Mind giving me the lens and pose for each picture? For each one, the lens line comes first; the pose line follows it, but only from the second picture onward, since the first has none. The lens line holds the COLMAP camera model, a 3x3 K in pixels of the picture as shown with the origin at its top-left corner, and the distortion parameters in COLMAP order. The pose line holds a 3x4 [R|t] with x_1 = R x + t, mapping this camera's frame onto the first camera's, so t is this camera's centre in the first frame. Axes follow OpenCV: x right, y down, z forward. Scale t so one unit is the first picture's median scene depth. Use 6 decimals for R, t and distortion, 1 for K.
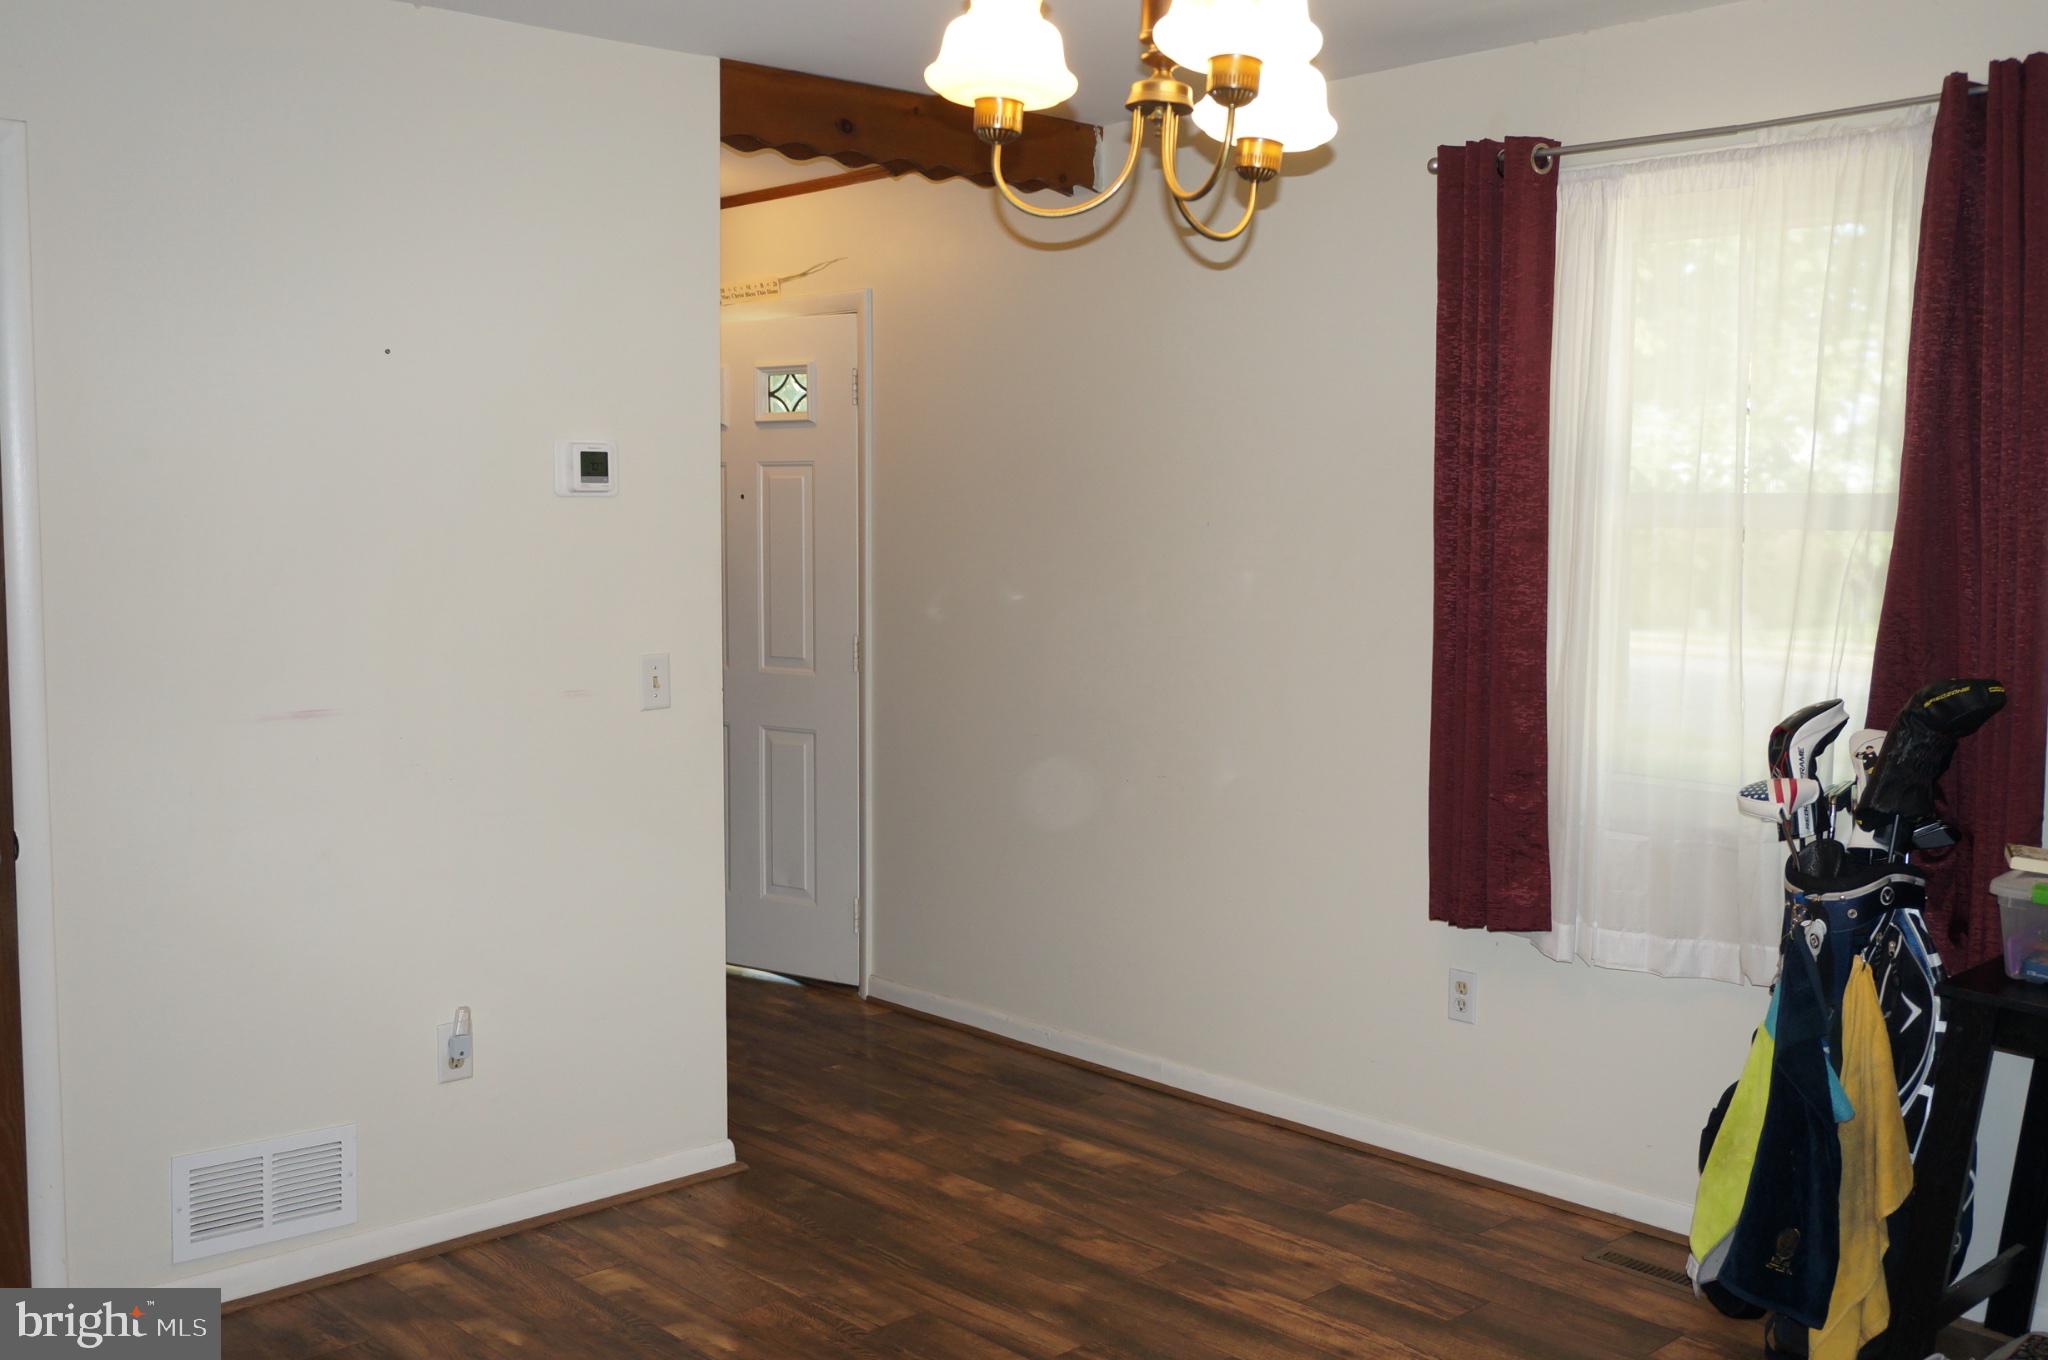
lens RADIAL K [[1978.7, 0, 1026.1], [0, 1978.7, 683.6], [0, 0, 1]] dist [-0.005255, 0.000000]
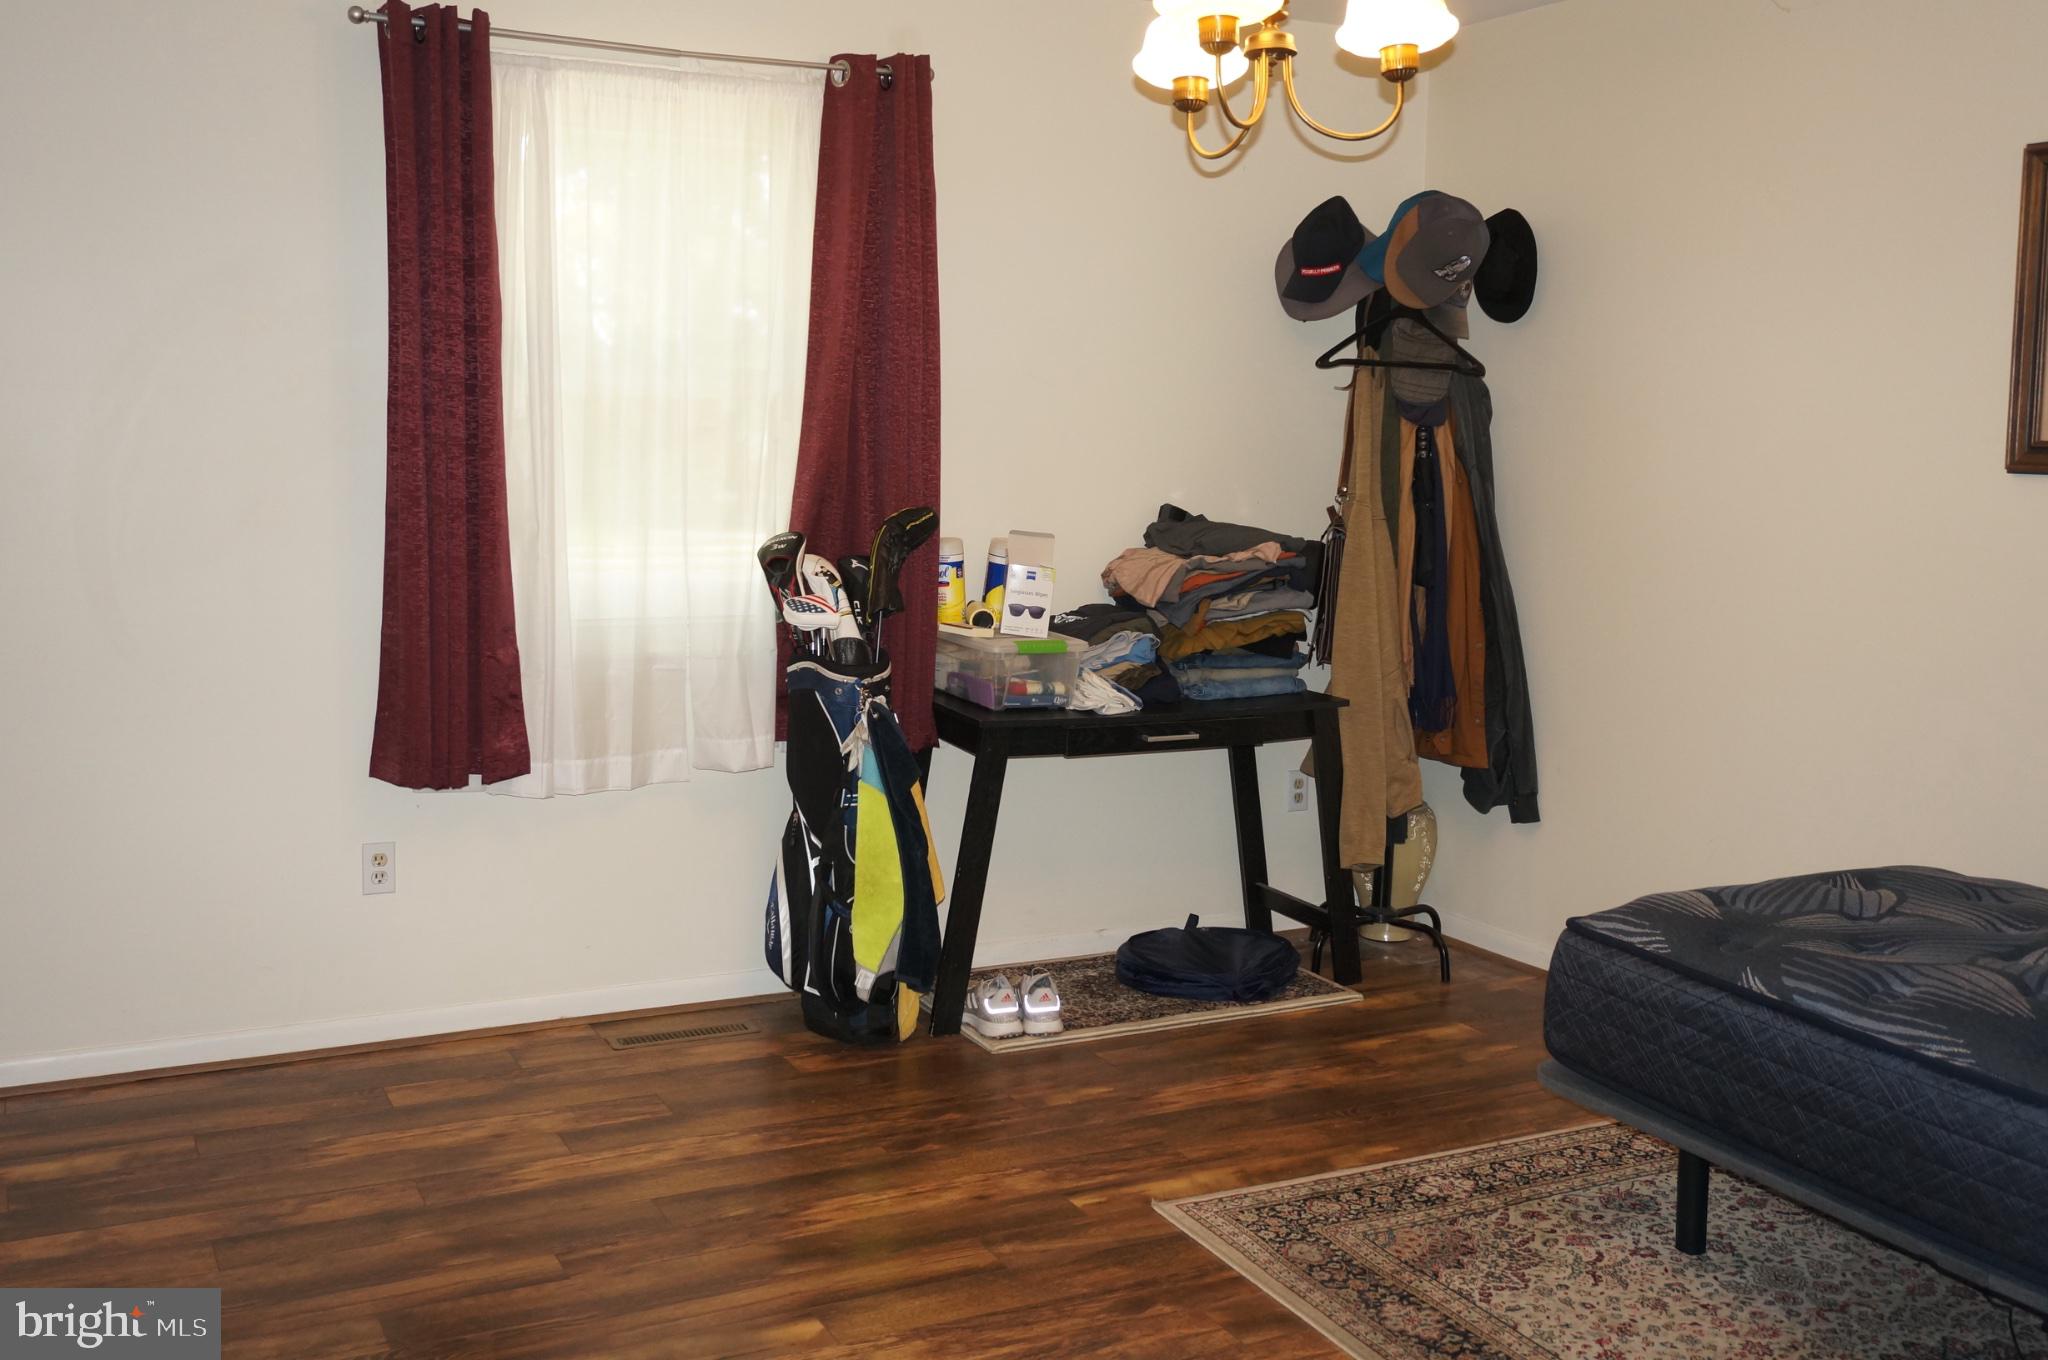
lens RADIAL K [[1978.7, 0, 1026.8], [0, 1978.7, 677.8], [0, 0, 1]] dist [-0.005255, 0.000000]
pose [[0.295768, -0.129600, 0.946427, -0.691849], [0.074182, 0.990878, 0.112505, -0.028162], [-0.952375, 0.036933, 0.302684, 0.433021]]
